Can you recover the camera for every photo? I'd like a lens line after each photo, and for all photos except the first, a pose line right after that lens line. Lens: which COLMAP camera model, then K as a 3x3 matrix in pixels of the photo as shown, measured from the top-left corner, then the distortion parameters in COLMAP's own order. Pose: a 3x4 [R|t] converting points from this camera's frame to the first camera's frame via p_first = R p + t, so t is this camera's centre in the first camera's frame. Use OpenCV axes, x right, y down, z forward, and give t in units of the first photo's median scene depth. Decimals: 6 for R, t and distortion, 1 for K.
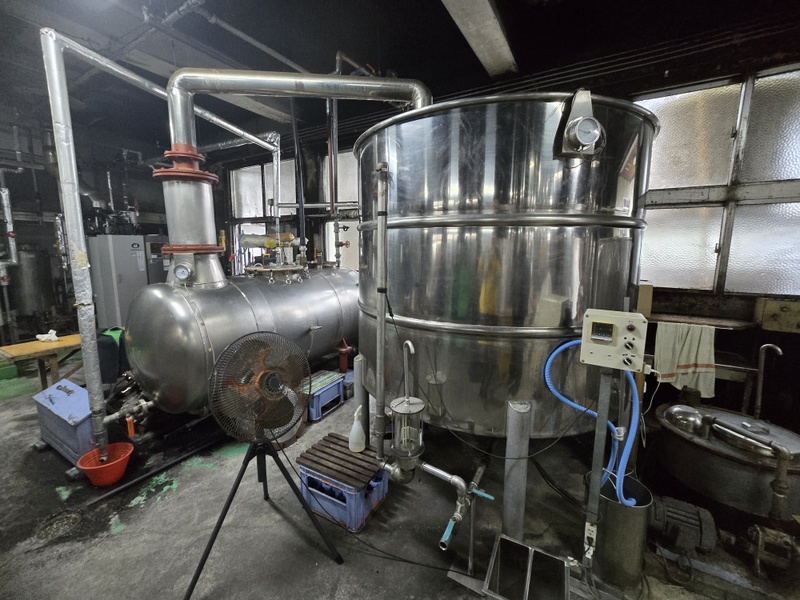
lens RADIAL K [[328.3, 0, 394.9], [0, 328.3, 288.2], [0, 0, 1]] dist [-0.007498, 0.001939]
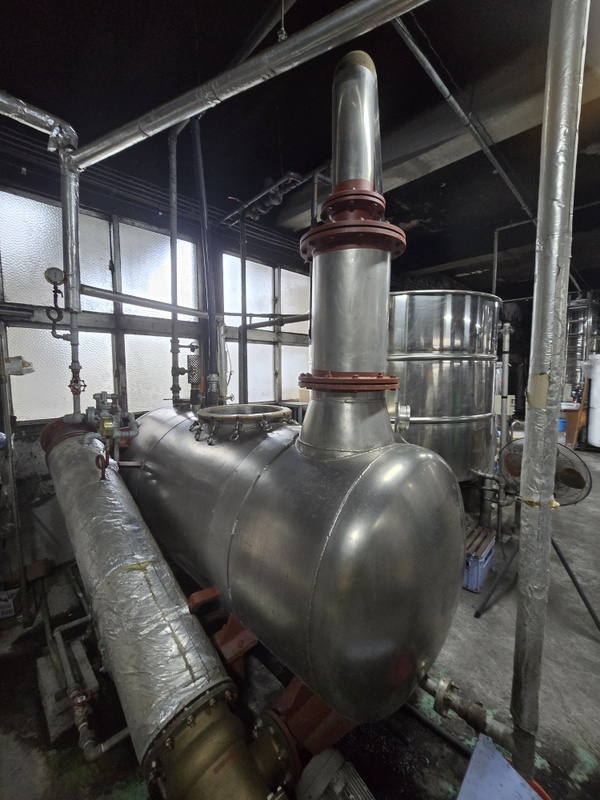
lens RADIAL K [[328.3, 0, 303.0], [0, 328.3, 406.5], [0, 0, 1]] dist [-0.007498, 0.001939]
pose [[0.246168, -0.094409, 0.964618, -1.579088], [0.131946, 0.989243, 0.063147, -0.156318], [-0.960204, 0.111733, 0.255977, 1.293085]]
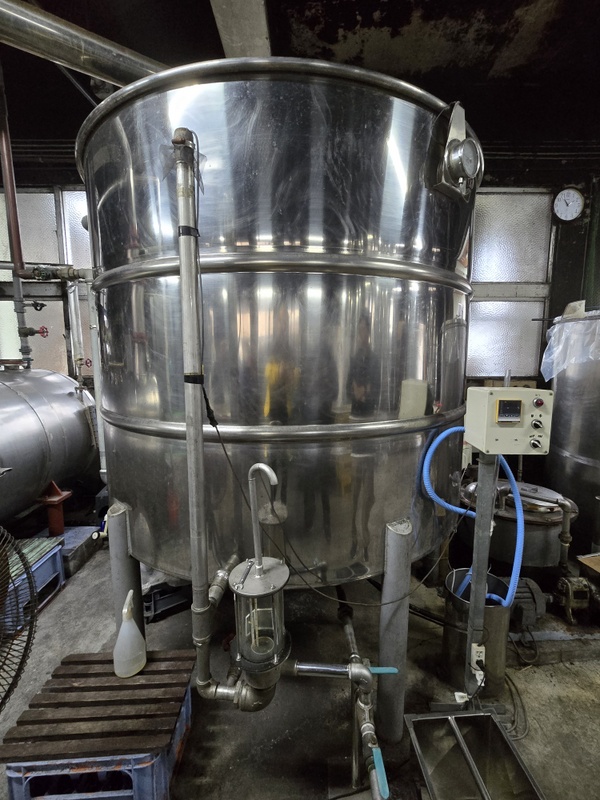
lens RADIAL K [[351.7, 0, 304.3], [0, 351.7, 392.4], [0, 0, 1]] dist [0.001278, -0.000185]
pose [[0.853229, -0.066637, 0.517263, -0.156557], [0.071314, 0.997395, 0.010859, 0.025437], [-0.516639, 0.027623, 0.855758, 0.329894]]
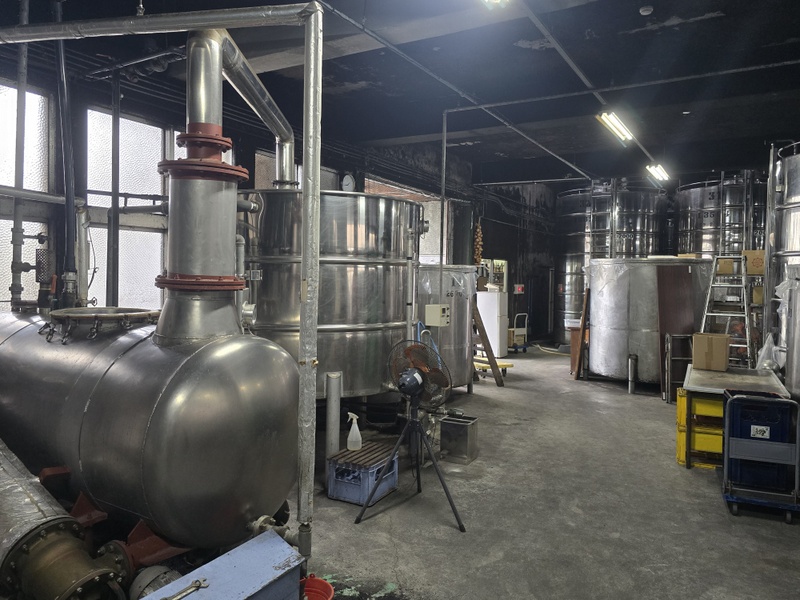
lens RADIAL K [[579.2, 0, 399.9], [0, 579.2, 297.3], [0, 0, 1]] dist [0.052614, -0.036934]
pose [[-0.007727, -0.034447, 0.999377, -2.375691], [0.109476, 0.993370, 0.035087, -0.111423], [-0.993959, 0.109679, -0.003904, 0.869183]]
